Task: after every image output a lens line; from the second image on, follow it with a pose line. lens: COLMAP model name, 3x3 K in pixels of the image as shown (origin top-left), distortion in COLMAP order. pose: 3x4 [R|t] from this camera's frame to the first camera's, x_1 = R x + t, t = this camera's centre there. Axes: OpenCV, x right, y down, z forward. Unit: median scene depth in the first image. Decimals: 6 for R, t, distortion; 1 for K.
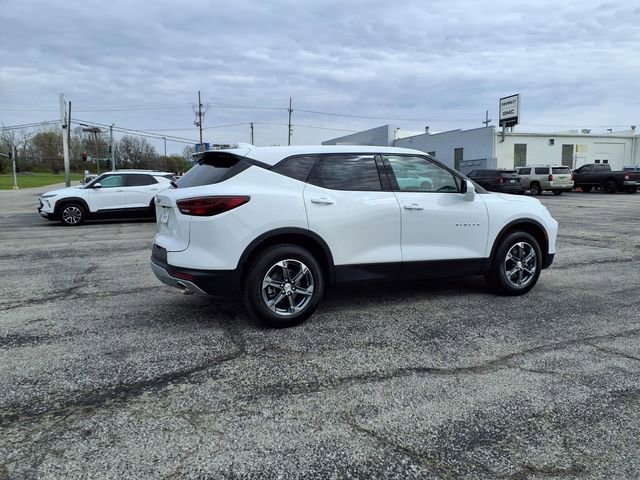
lens RADIAL K [[513.0, 0, 319.7], [0, 513.0, 243.9], [0, 0, 1]] dist [0.043008, -0.046287]
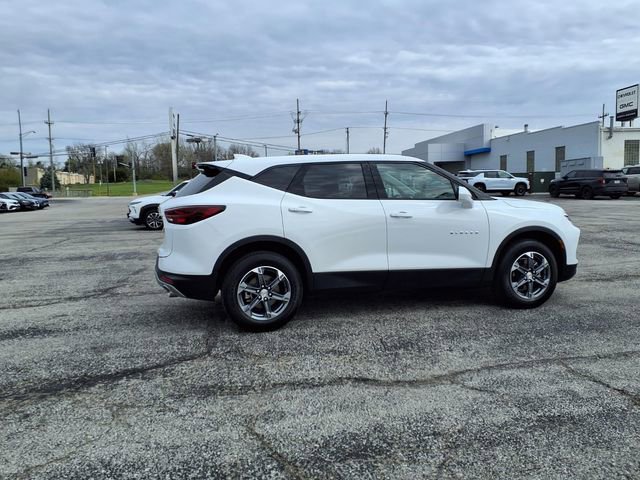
lens RADIAL K [[513.0, 0, 315.4], [0, 513.0, 243.1], [0, 0, 1]] dist [0.043008, -0.046287]
pose [[0.979372, 0.009363, -0.201850, 0.241701], [-0.010885, 0.999920, -0.006430, -0.011285], [0.201773, 0.008495, 0.979395, -0.000147]]
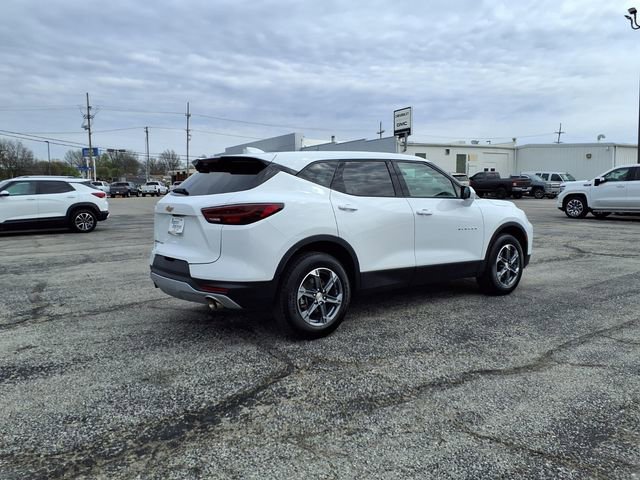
lens RADIAL K [[513.0, 0, 320.1], [0, 513.0, 238.9], [0, 0, 1]] dist [0.043008, -0.046287]
pose [[0.979485, -0.022082, 0.200306, -0.243357], [0.026806, 0.999422, -0.020906, -0.003475], [-0.199728, 0.025847, 0.979510, 0.049940]]
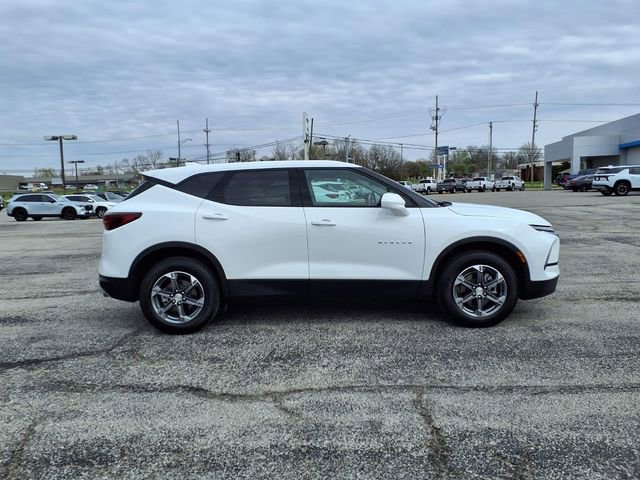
lens RADIAL K [[513.0, 0, 319.7], [0, 513.0, 239.3], [0, 0, 1]] dist [0.043008, -0.046287]
pose [[0.887489, 0.025535, -0.460122, 0.672789], [-0.032281, 0.999456, -0.006796, -0.037524], [0.459698, 0.020885, 0.887830, 0.165895]]
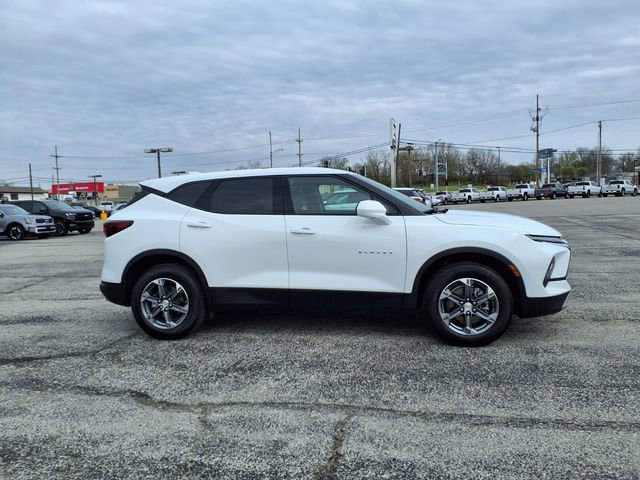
lens RADIAL K [[513.0, 0, 319.0], [0, 513.0, 242.8], [0, 0, 1]] dist [0.043008, -0.046287]
pose [[0.784136, 0.029788, -0.619873, 0.854795], [-0.042871, 0.999061, -0.006222, -0.051378], [0.619106, 0.031453, 0.784677, 0.314186]]
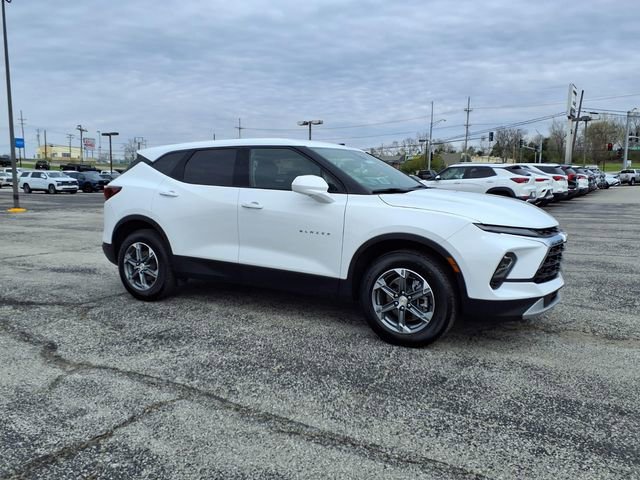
lens RADIAL K [[513.0, 0, 319.1], [0, 513.0, 237.7], [0, 0, 1]] dist [0.043008, -0.046287]
pose [[0.539574, 0.106994, -0.835112, 1.095770], [-0.102025, 0.992892, 0.061290, -0.090426], [0.835734, 0.052132, 0.546655, 0.665048]]
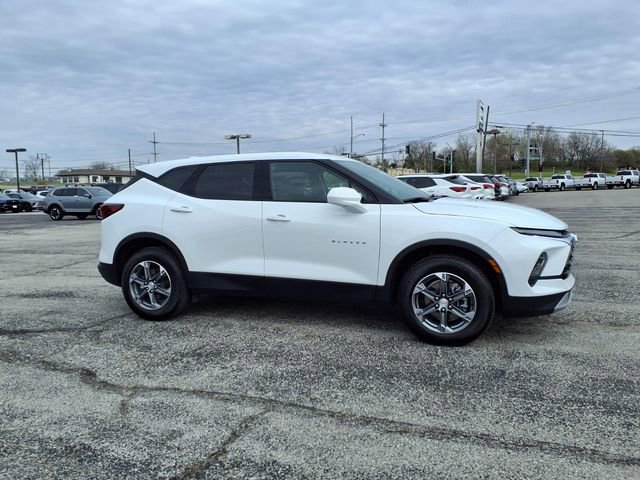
lens RADIAL K [[513.0, 0, 320.6], [0, 513.0, 242.0], [0, 0, 1]] dist [0.043008, -0.046287]
pose [[0.669988, 0.066622, -0.739377, 0.986198], [-0.067527, 0.997305, 0.028674, -0.065437], [0.739295, 0.030716, 0.672681, 0.489567]]
